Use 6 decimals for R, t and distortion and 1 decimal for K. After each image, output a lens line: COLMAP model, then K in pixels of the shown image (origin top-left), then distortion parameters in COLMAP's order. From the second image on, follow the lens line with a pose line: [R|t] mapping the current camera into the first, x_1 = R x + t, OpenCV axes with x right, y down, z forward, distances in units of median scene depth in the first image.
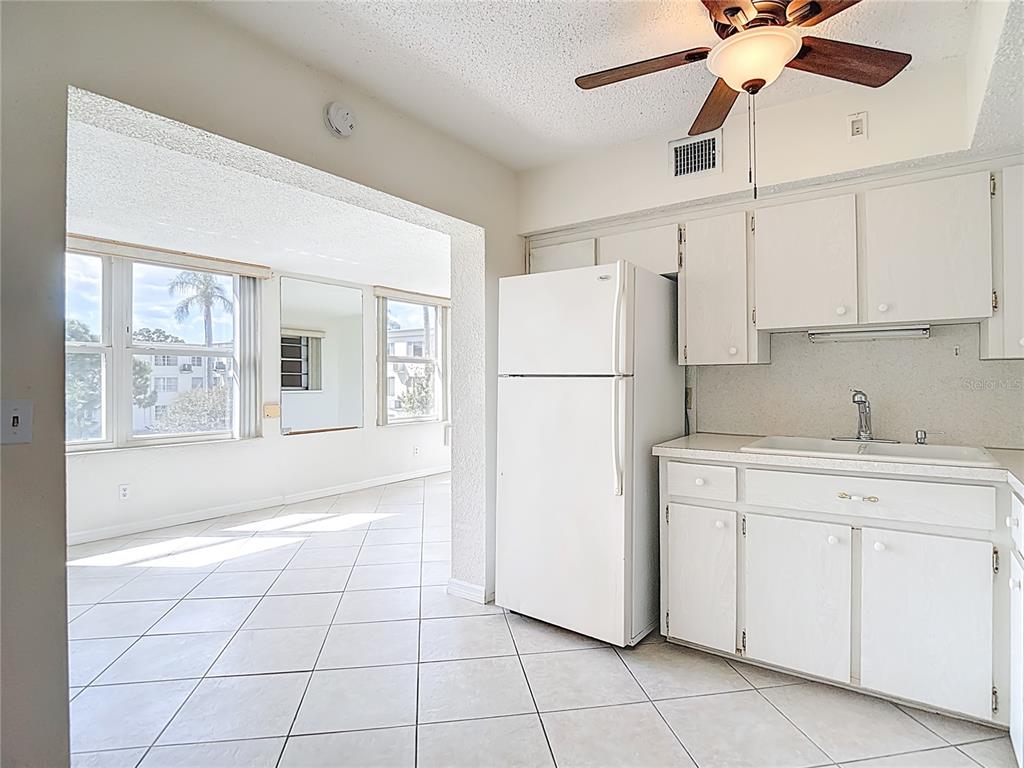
lens RADIAL K [[543.2, 0, 512.2], [0, 543.2, 378.9], [0, 0, 1]] dist [-0.004411, -0.018299]
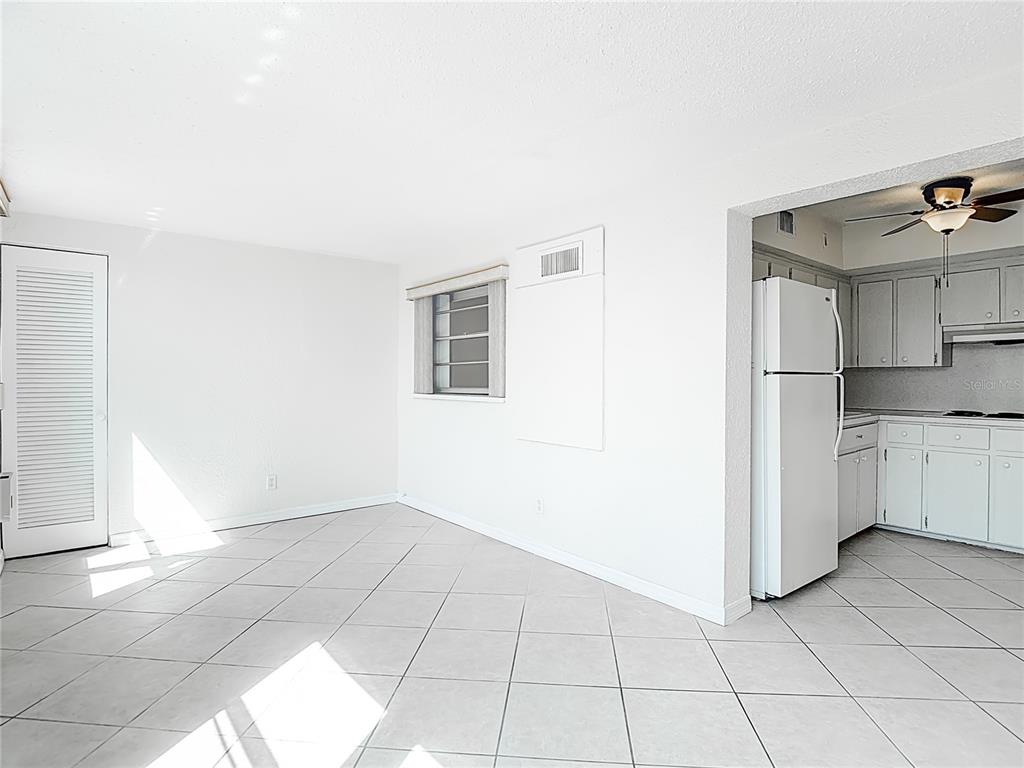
lens RADIAL K [[543.2, 0, 514.3], [0, 543.2, 373.3], [0, 0, 1]] dist [-0.004411, -0.018299]
pose [[0.263255, 0.008319, 0.964690, -0.780621], [-0.002631, 0.999965, -0.007905, 0.004152], [-0.964723, -0.000457, 0.263268, 0.829374]]
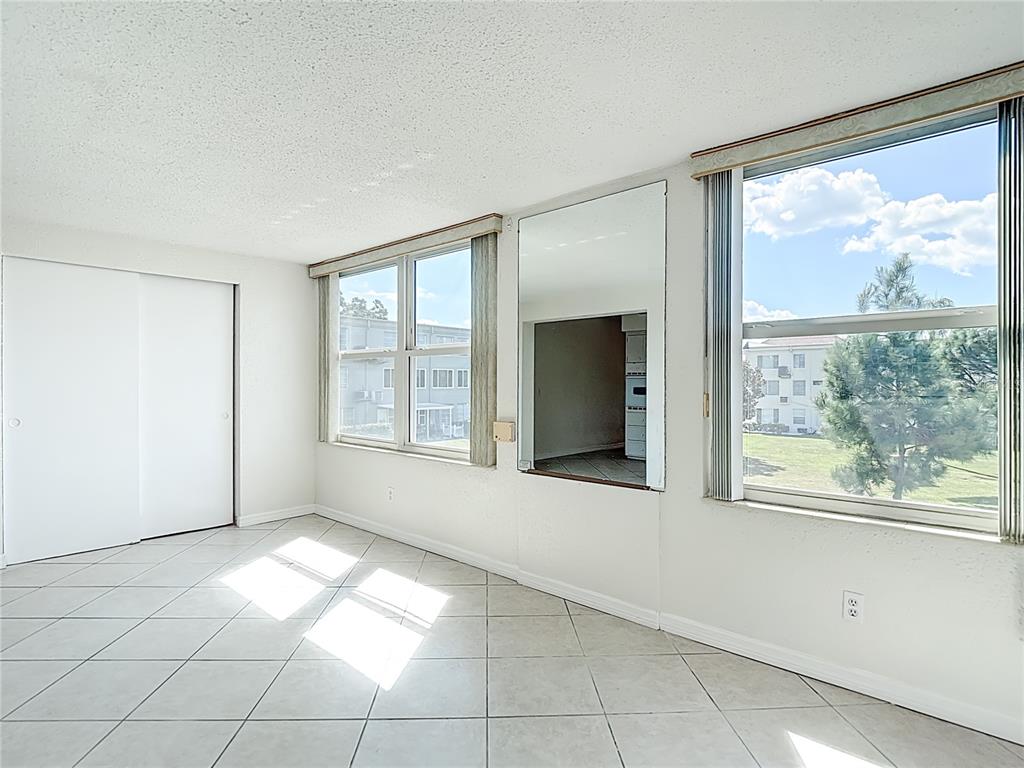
lens RADIAL K [[543.2, 0, 516.2], [0, 543.2, 384.9], [0, 0, 1]] dist [-0.004411, -0.018299]
pose [[-0.094456, 0.005772, -0.995512, 0.266740], [-0.000895, 0.999982, 0.005883, 0.000239], [0.995529, 0.001447, -0.094449, 1.375932]]
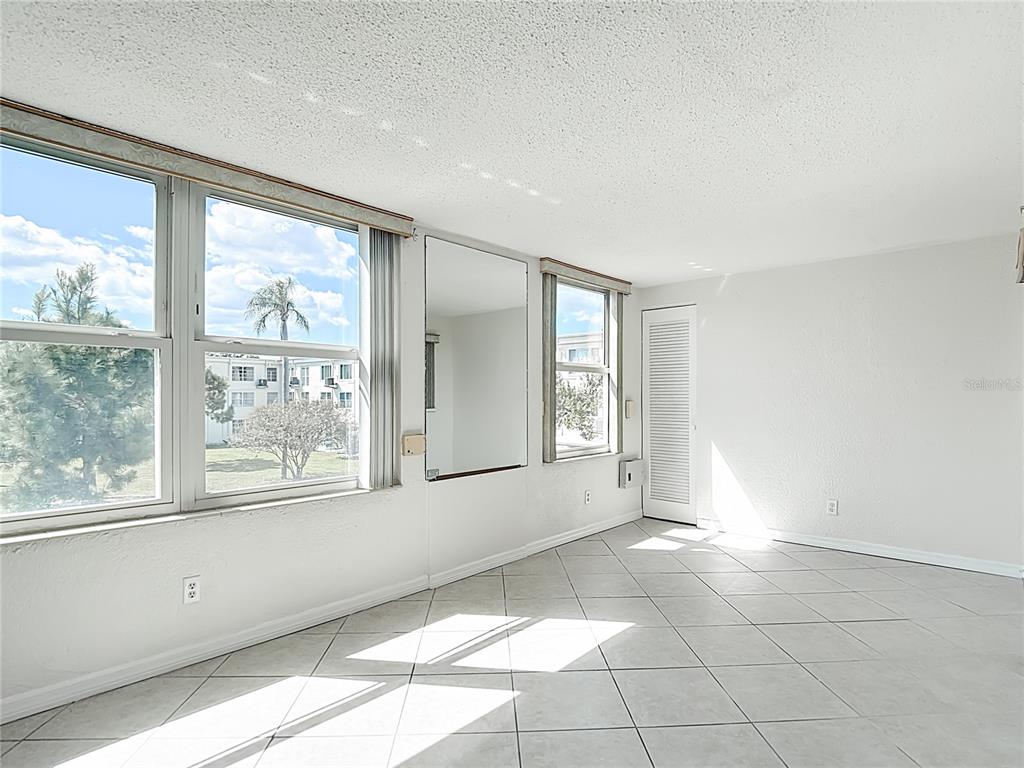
lens RADIAL K [[543.2, 0, 520.1], [0, 543.2, 393.9], [0, 0, 1]] dist [-0.004411, -0.018299]
pose [[0.995517, 0.001970, -0.094562, -0.328703], [-0.002105, 0.999997, -0.001332, 0.000996], [0.094559, 0.001525, 0.995518, 0.476611]]
